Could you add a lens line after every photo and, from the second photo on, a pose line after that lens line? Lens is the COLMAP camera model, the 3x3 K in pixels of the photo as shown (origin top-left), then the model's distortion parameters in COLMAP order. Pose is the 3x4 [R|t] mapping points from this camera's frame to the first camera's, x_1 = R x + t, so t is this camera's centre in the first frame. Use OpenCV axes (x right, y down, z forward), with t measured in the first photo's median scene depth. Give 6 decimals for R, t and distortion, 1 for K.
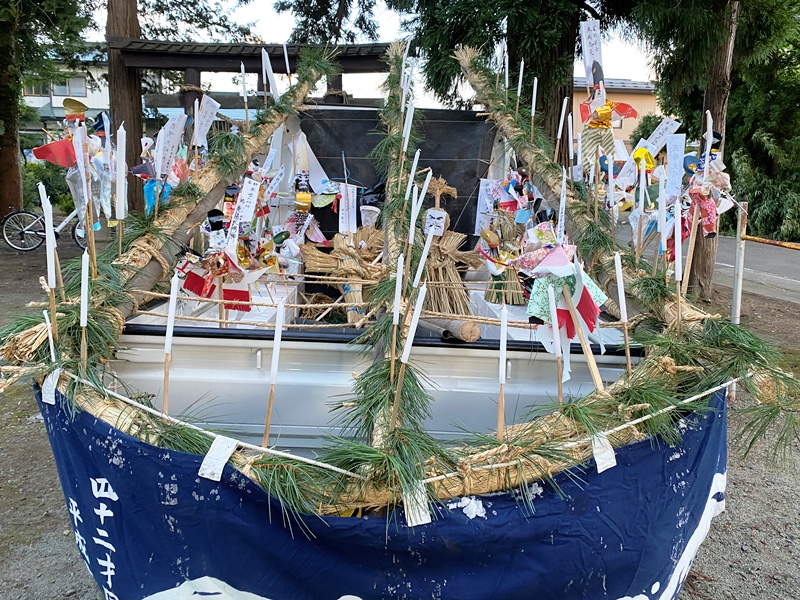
lens RADIAL K [[669.7, 0, 400.2], [0, 669.7, 284.8], [0, 0, 1]] dist [0.004885, -0.002759]
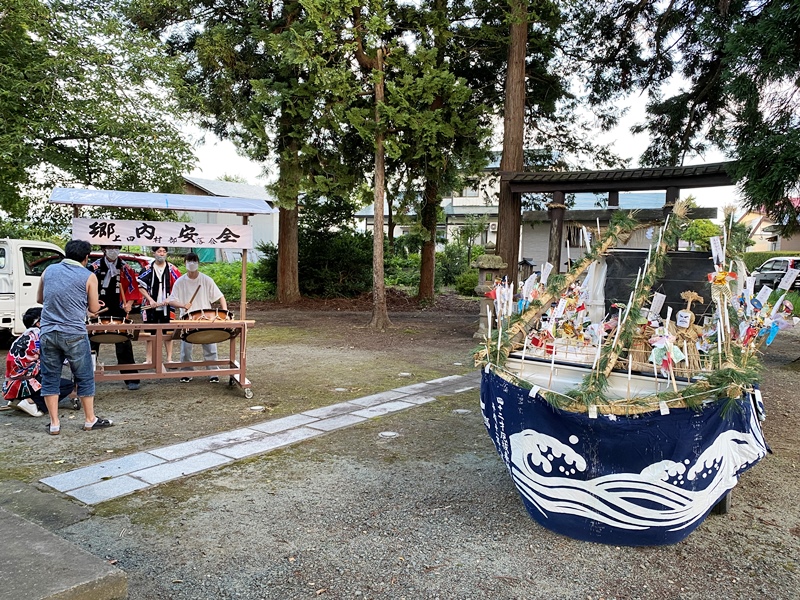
lens RADIAL K [[669.7, 0, 400.2], [0, 669.7, 284.8], [0, 0, 1]] dist [0.004885, -0.002759]
pose [[0.859259, 0.022962, -0.511025, 0.301400], [-0.081793, 0.992306, -0.092943, 0.034060], [0.504959, 0.121661, 0.854526, -0.803163]]
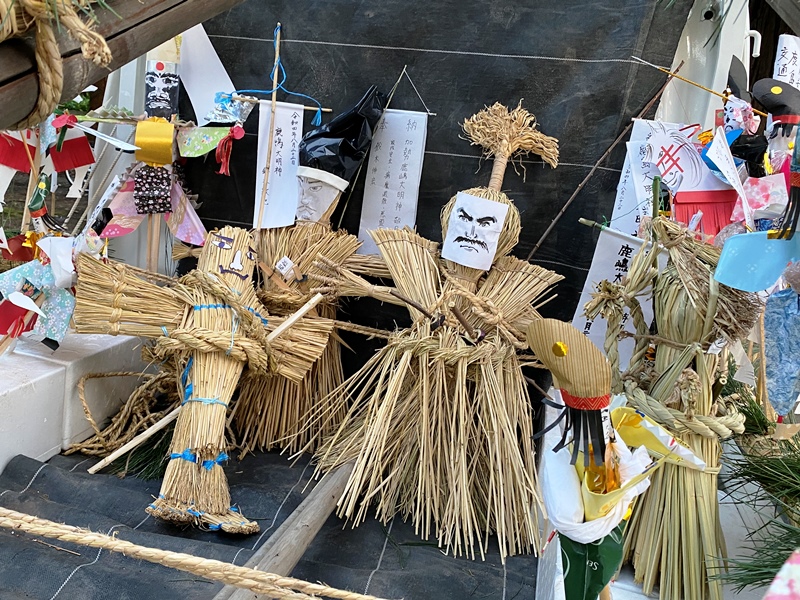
lens RADIAL K [[669.7, 0, 400.2], [0, 669.7, 284.8], [0, 0, 1]] dist [0.004885, -0.002759]
pose [[0.955530, 0.133206, -0.263093, 0.114008], [-0.117982, 0.990335, 0.072914, -0.087436], [0.270263, -0.038631, 0.962011, 0.661409]]
